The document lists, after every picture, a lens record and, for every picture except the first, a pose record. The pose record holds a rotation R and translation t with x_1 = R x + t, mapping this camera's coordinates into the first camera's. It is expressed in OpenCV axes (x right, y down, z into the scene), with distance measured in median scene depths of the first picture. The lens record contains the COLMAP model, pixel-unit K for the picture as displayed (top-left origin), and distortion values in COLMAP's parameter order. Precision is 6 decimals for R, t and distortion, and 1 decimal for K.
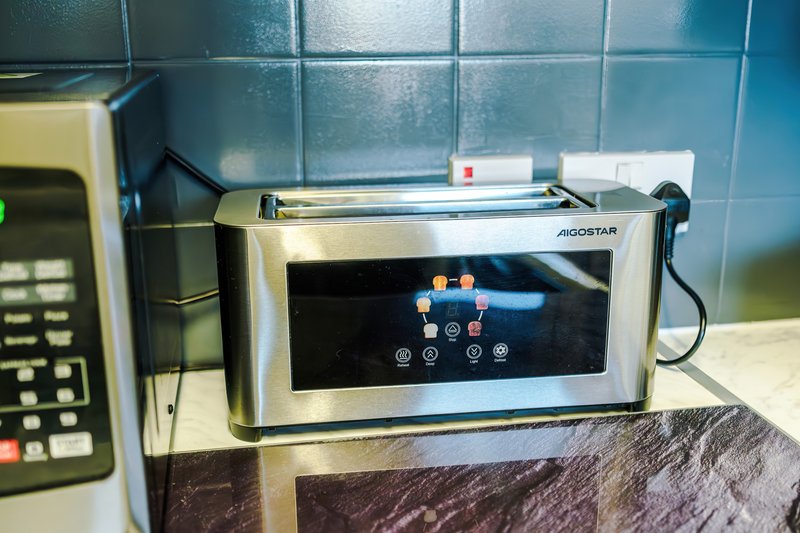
lens RADIAL K [[837.3, 0, 400.0], [0, 837.3, 266.5], [0, 0, 1]] dist [-0.006655, -0.008657]
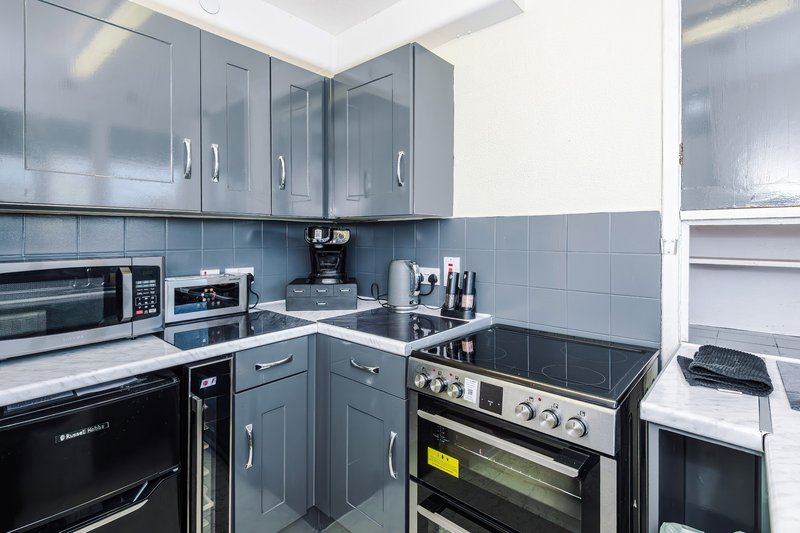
lens RADIAL K [[371.4, 0, 401.6], [0, 371.4, 240.3], [0, 0, 1]] dist [-0.024484, -0.000058]
pose [[0.773296, 0.006973, 0.634007, -0.477212], [0.156226, 0.967015, -0.201185, 0.376386], [-0.614497, 0.254624, 0.746699, -1.596497]]
